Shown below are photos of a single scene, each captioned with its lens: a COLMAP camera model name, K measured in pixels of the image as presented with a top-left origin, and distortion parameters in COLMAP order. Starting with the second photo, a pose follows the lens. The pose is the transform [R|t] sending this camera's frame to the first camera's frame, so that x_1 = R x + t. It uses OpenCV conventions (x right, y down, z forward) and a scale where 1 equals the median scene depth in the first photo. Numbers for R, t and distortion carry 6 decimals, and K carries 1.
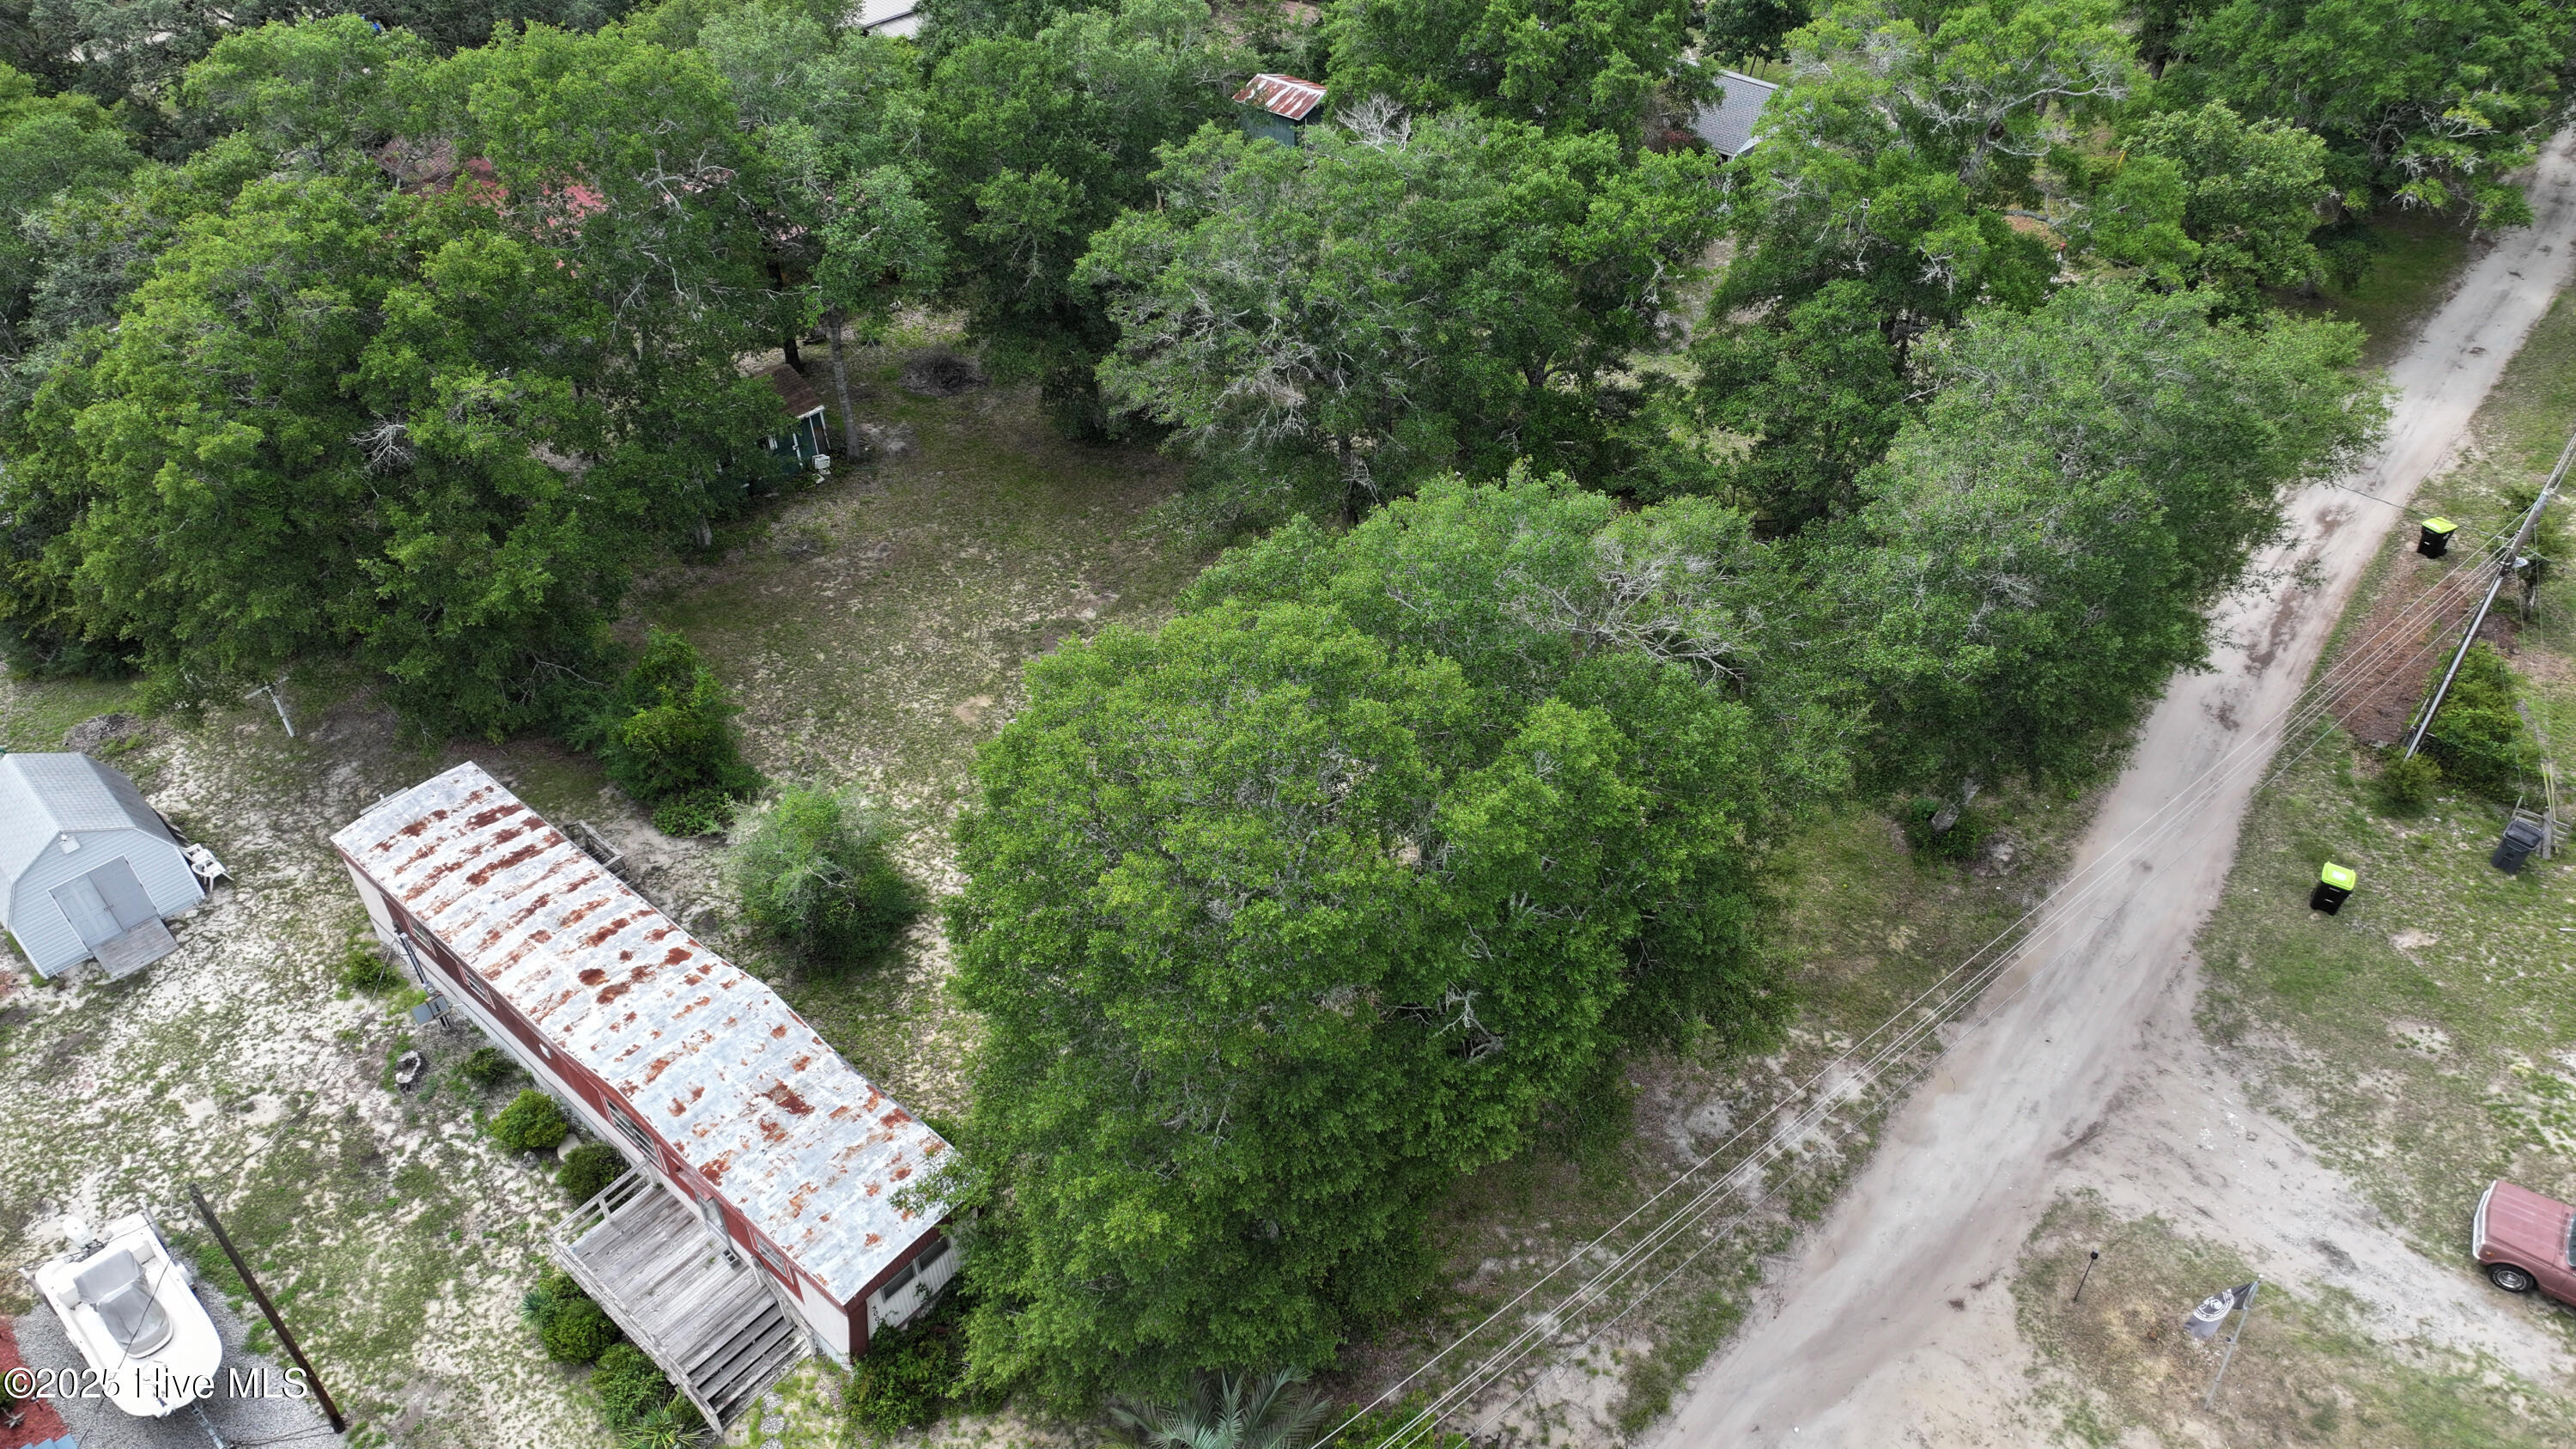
lens RADIAL K [[1808.0, 0, 1302.1], [0, 1808.0, 713.6], [0, 0, 1]] dist [-0.001857, 0.017166]
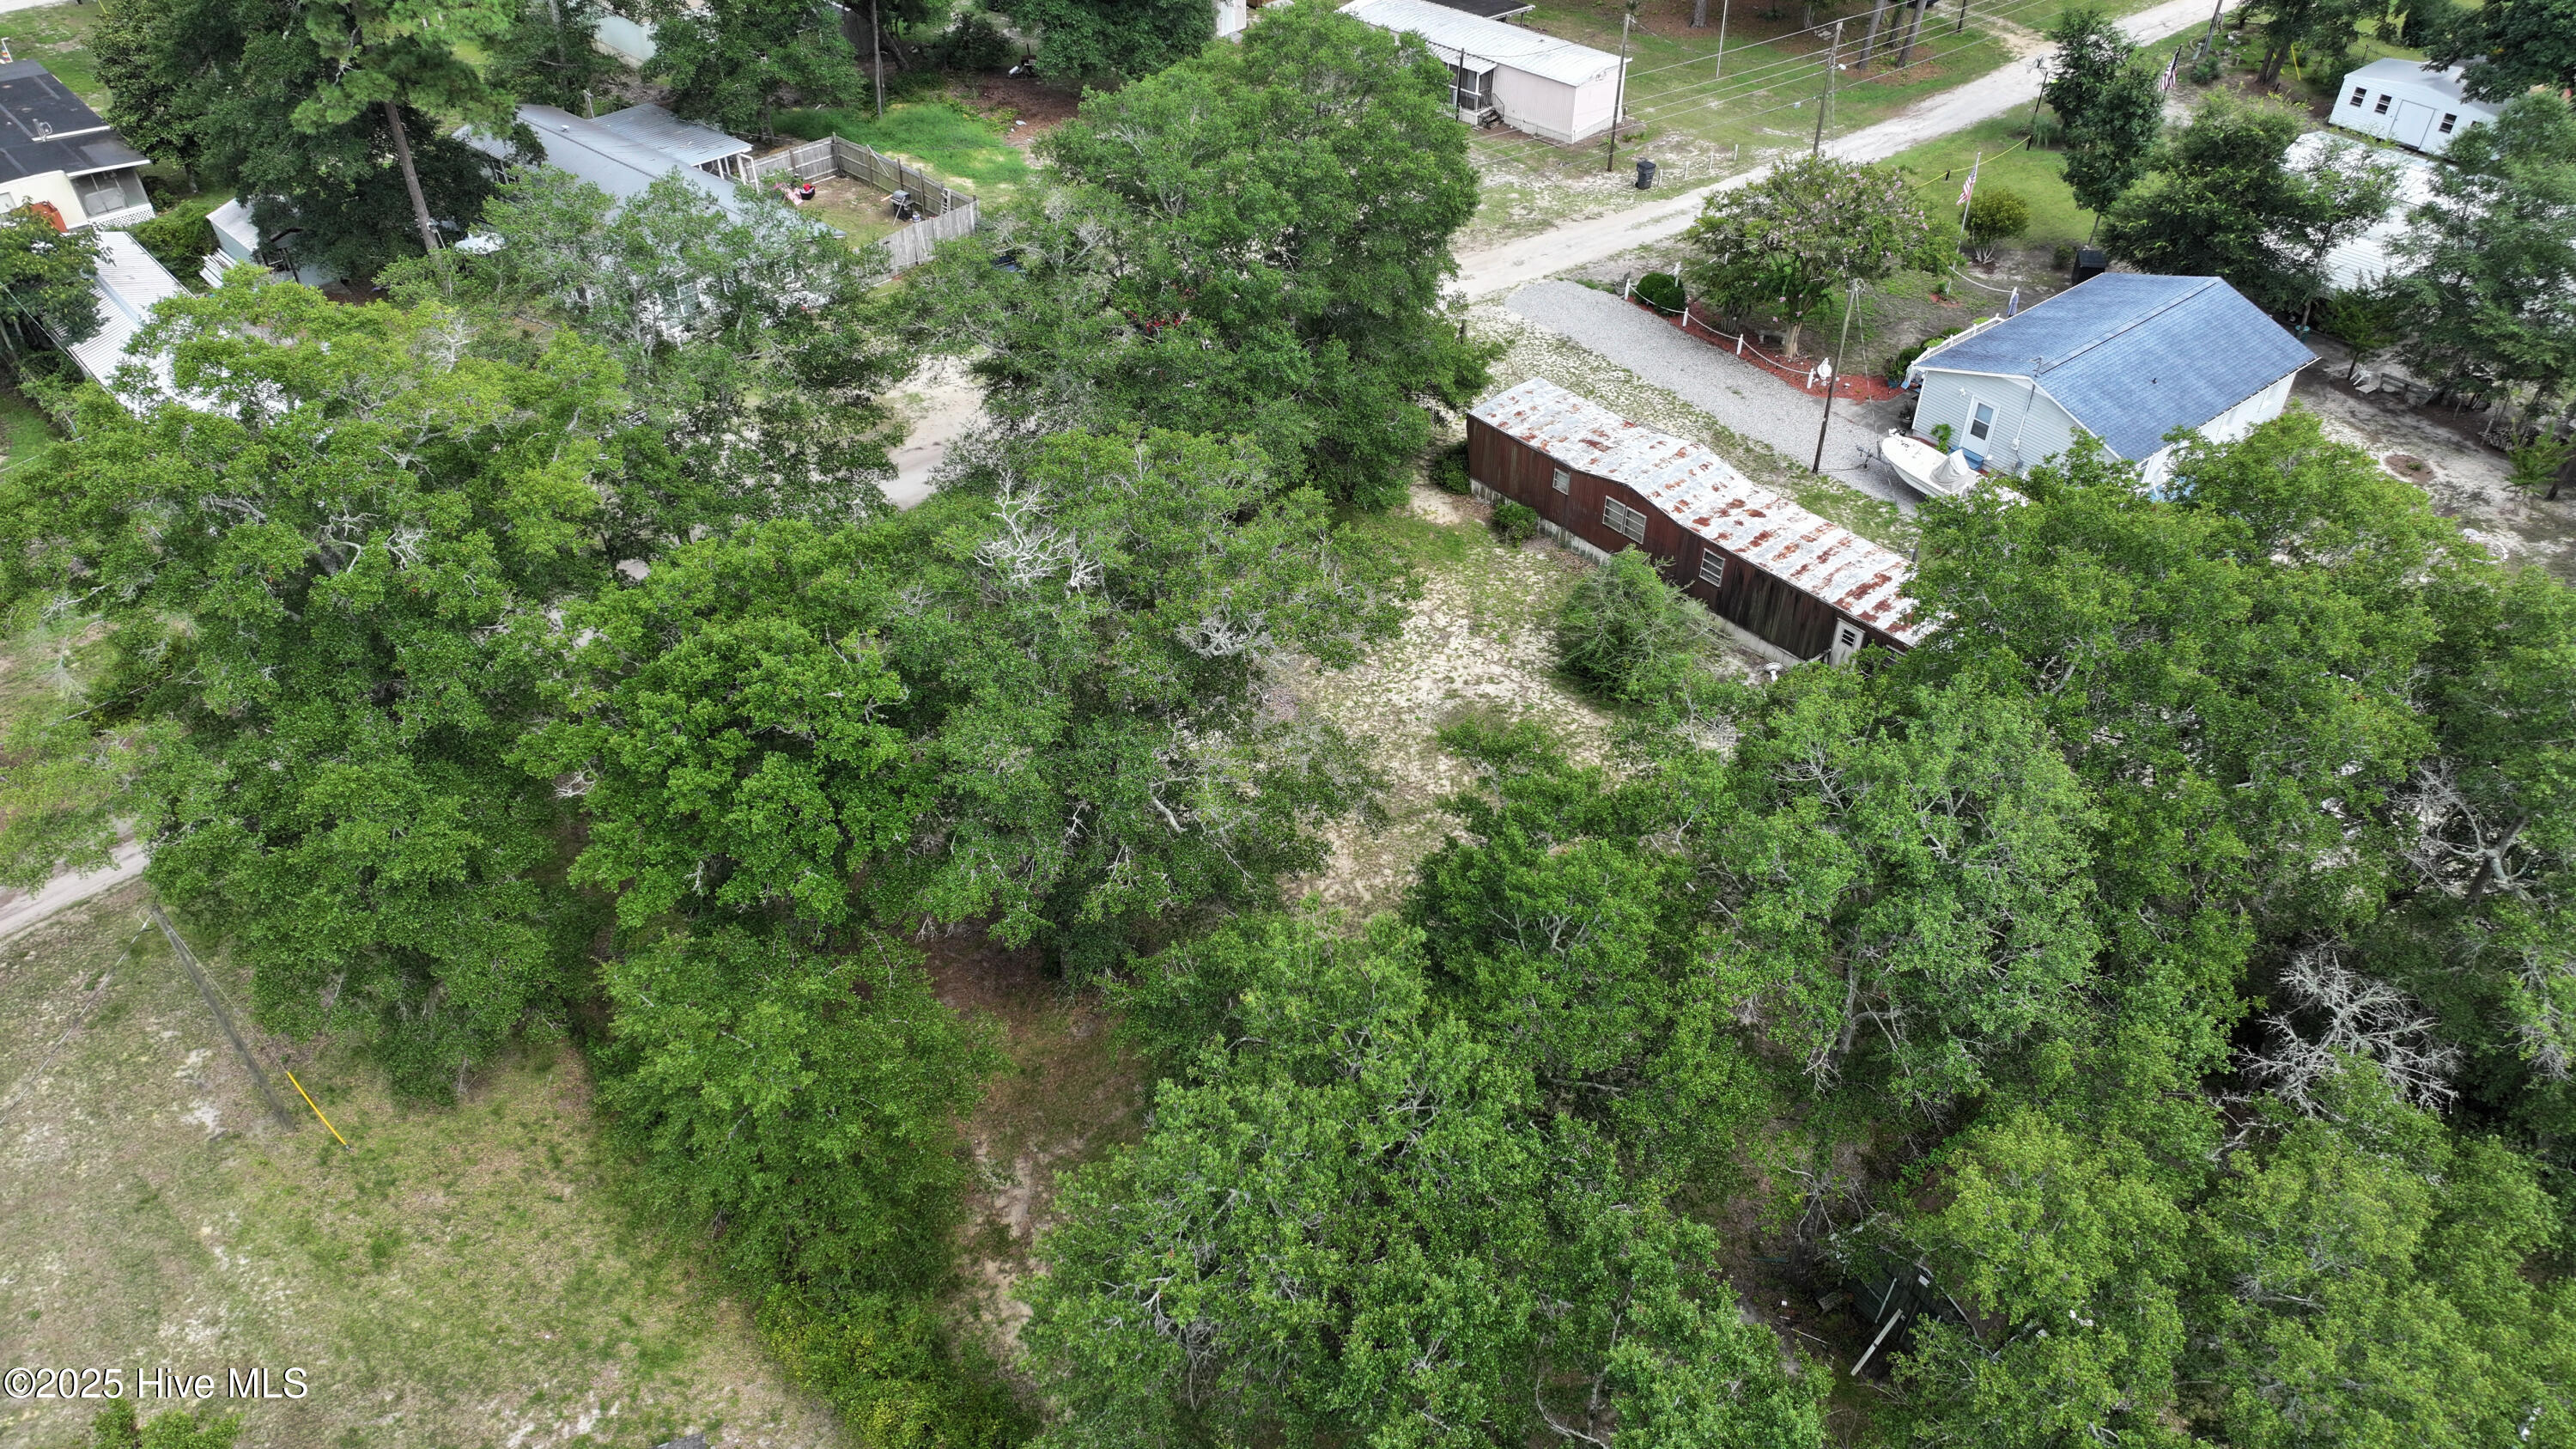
lens RADIAL K [[1808.0, 0, 1293.4], [0, 1808.0, 713.2], [0, 0, 1]] dist [-0.001857, 0.017166]
pose [[-0.991082, -0.080987, 0.105820, -0.187363], [0.088746, 0.191229, 0.977525, -1.243536], [-0.099402, 0.978199, -0.182336, 1.424617]]
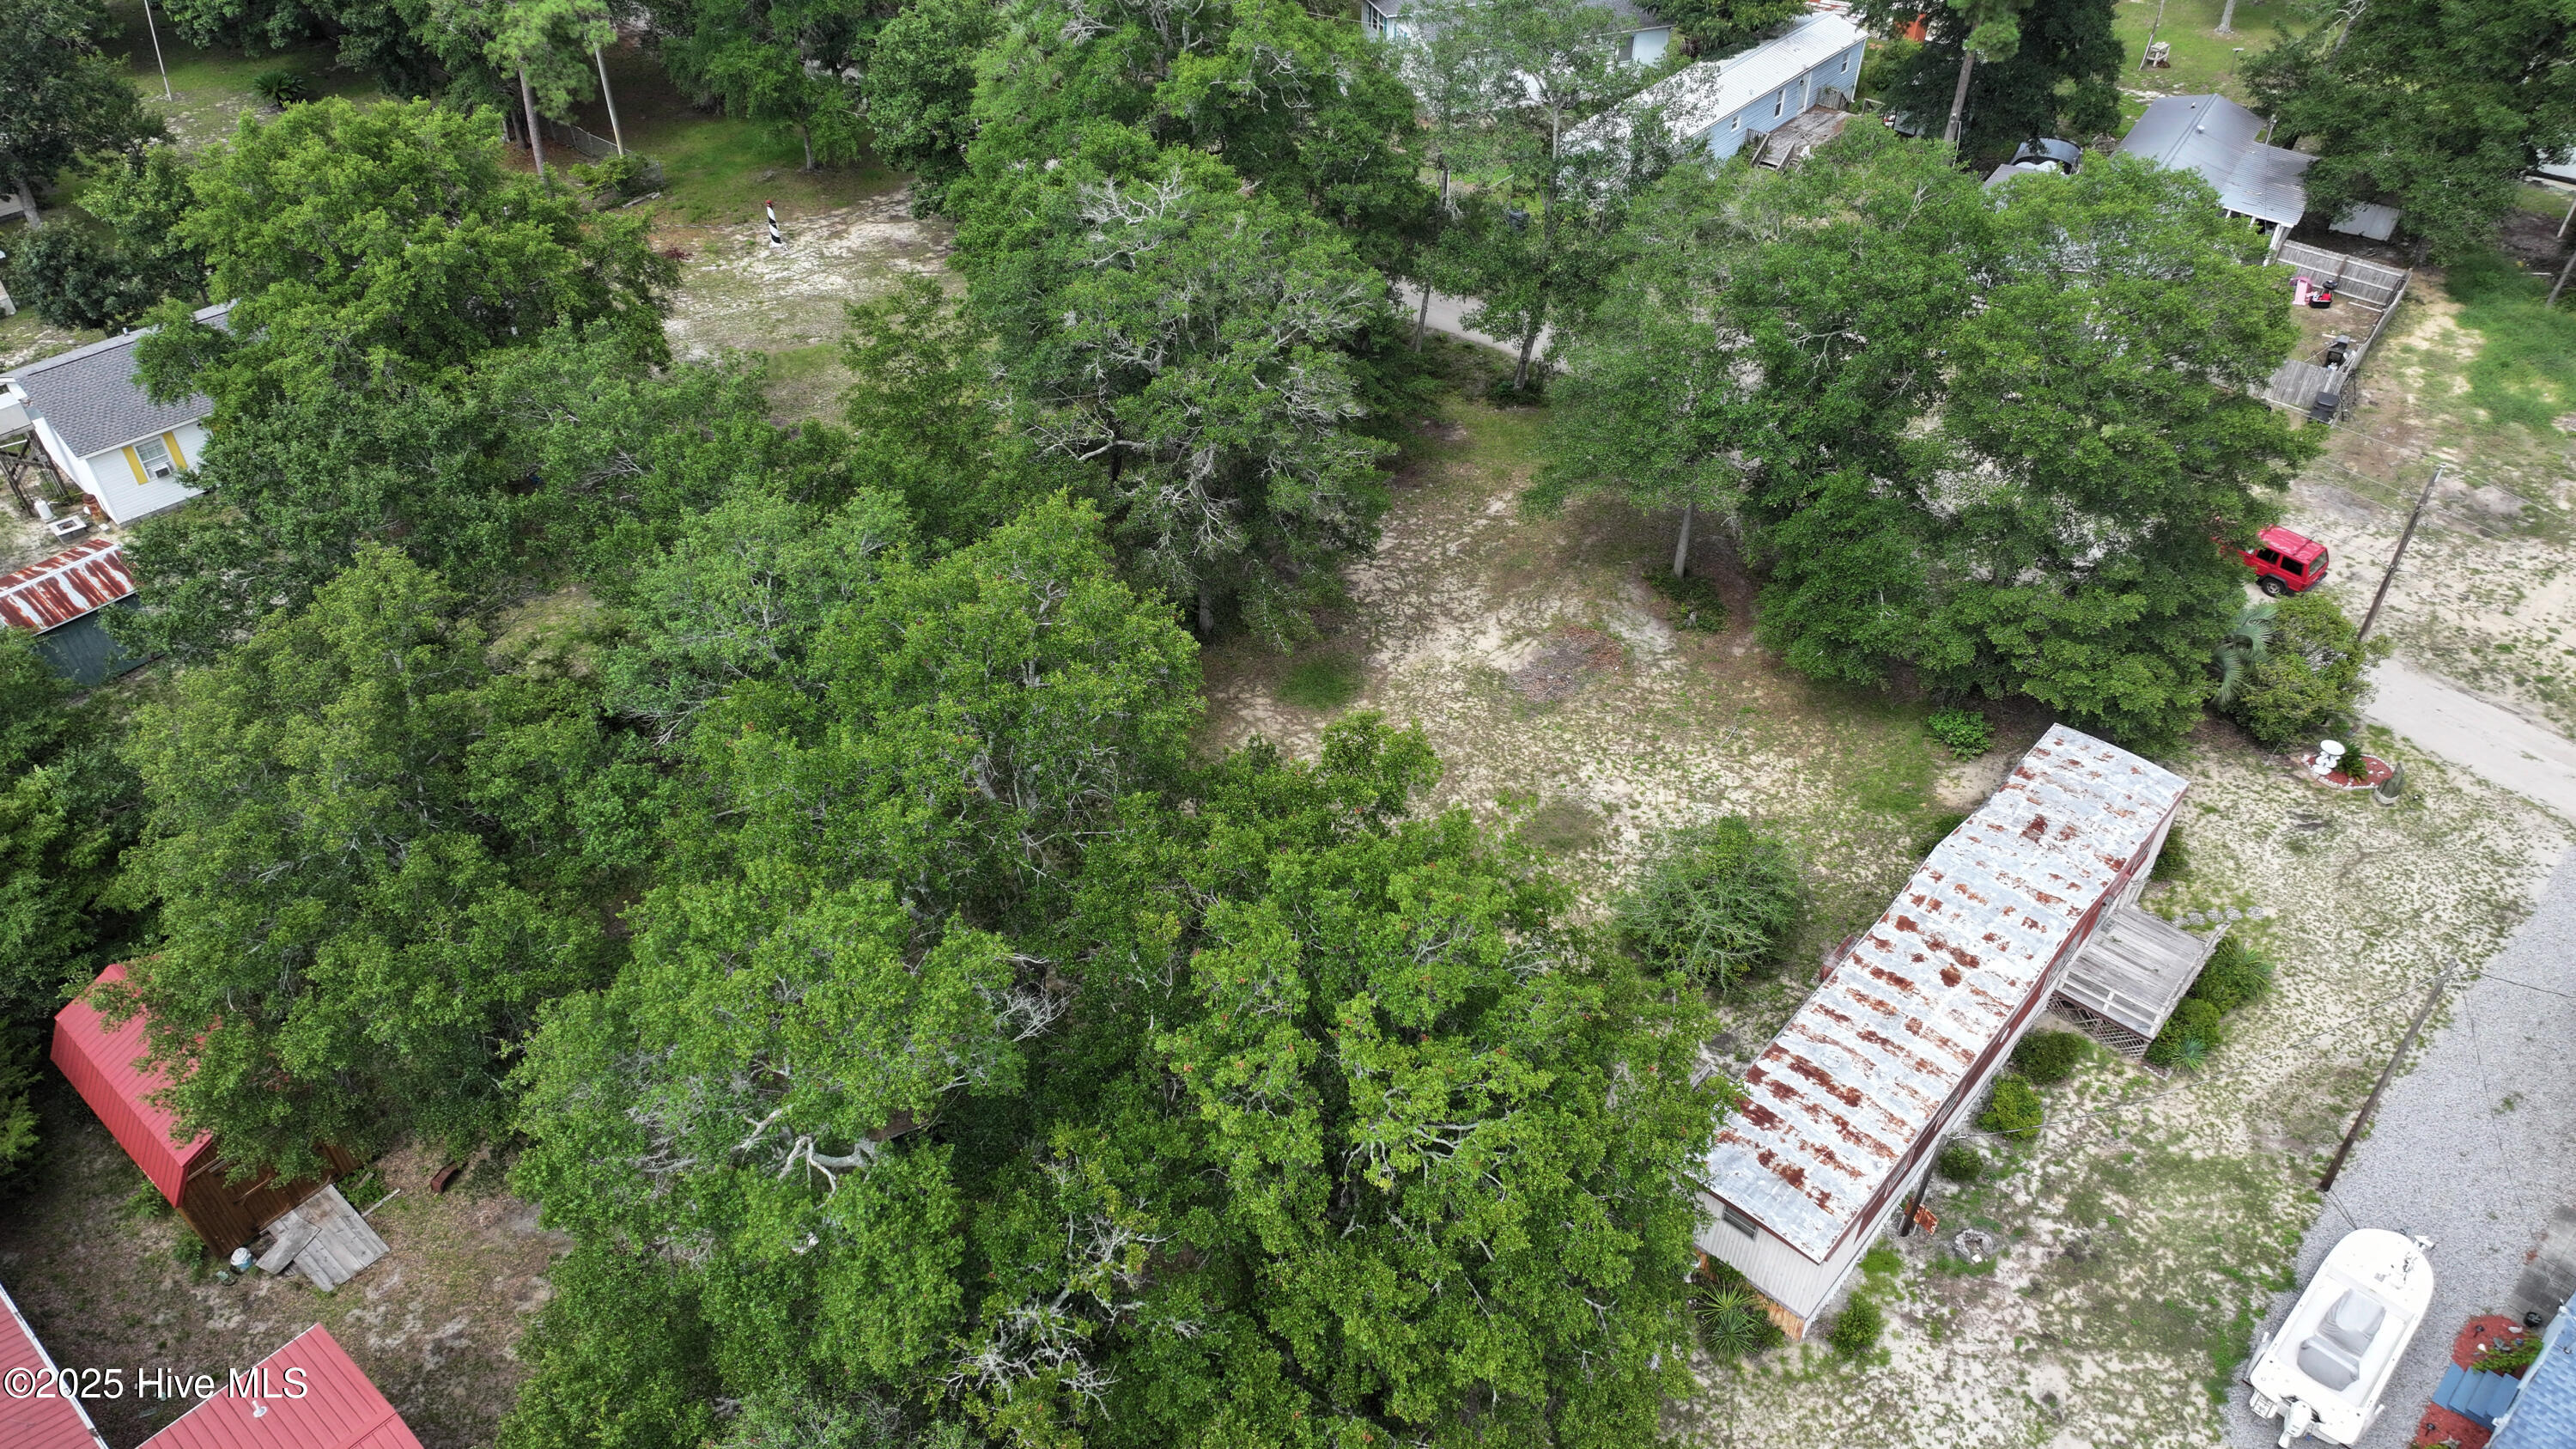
lens RADIAL K [[1808.0, 0, 1297.3], [0, 1808.0, 714.4], [0, 0, 1]] dist [-0.001857, 0.017166]
pose [[0.020806, -0.633118, 0.773775, -1.101894], [0.636820, 0.605024, 0.477919, -0.686402], [-0.770731, 0.482812, 0.415771, 0.761918]]
